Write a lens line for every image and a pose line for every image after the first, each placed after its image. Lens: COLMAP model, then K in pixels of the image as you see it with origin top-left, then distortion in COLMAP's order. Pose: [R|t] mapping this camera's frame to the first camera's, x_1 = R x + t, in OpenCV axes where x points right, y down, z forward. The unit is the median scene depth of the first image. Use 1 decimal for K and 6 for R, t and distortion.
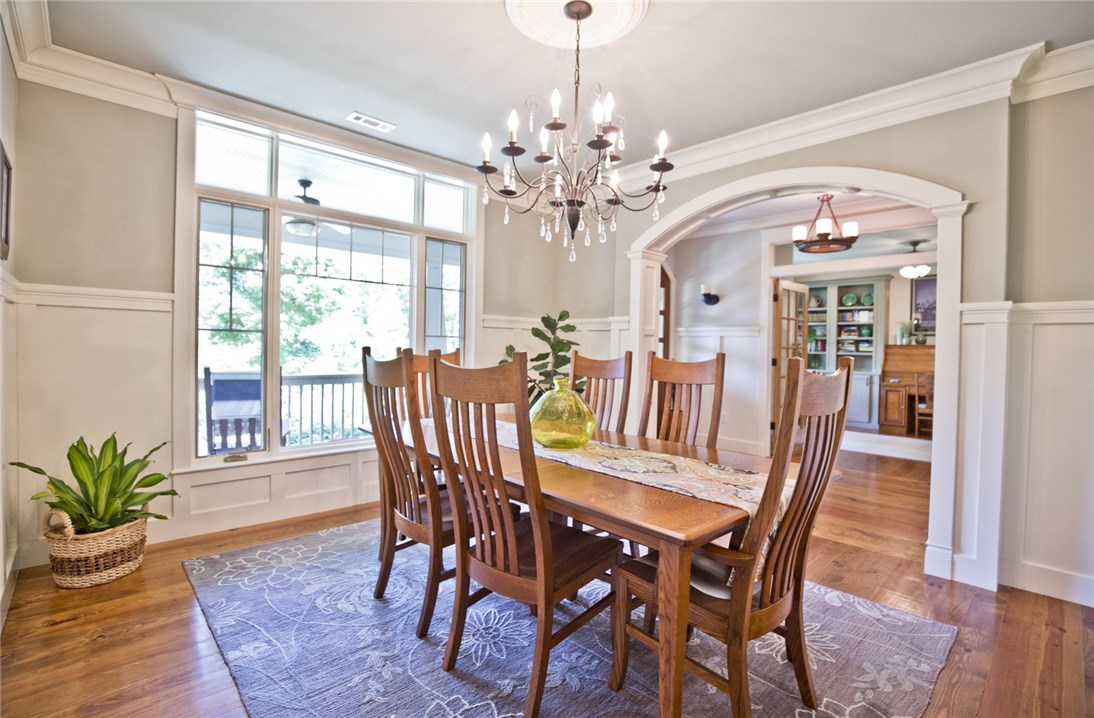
lens RADIAL K [[506.4, 0, 540.5], [0, 506.4, 354.0], [0, 0, 1]] dist [-0.031114, 0.004501]
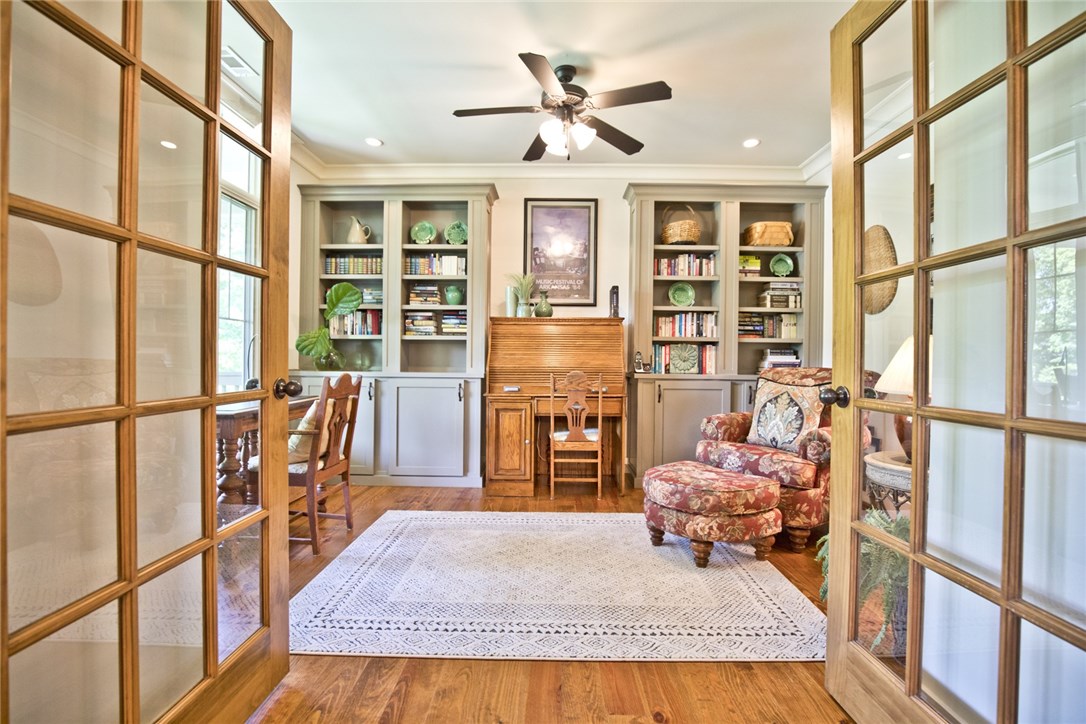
lens RADIAL K [[502.7, 0, 542.1], [0, 502.7, 359.1], [0, 0, 1]] dist [-0.031114, 0.004501]
pose [[0.684891, -0.014595, 0.728500, 0.345267], [0.013851, 0.999880, 0.007010, 0.019583], [-0.728514, 0.005290, 0.685010, 0.596094]]
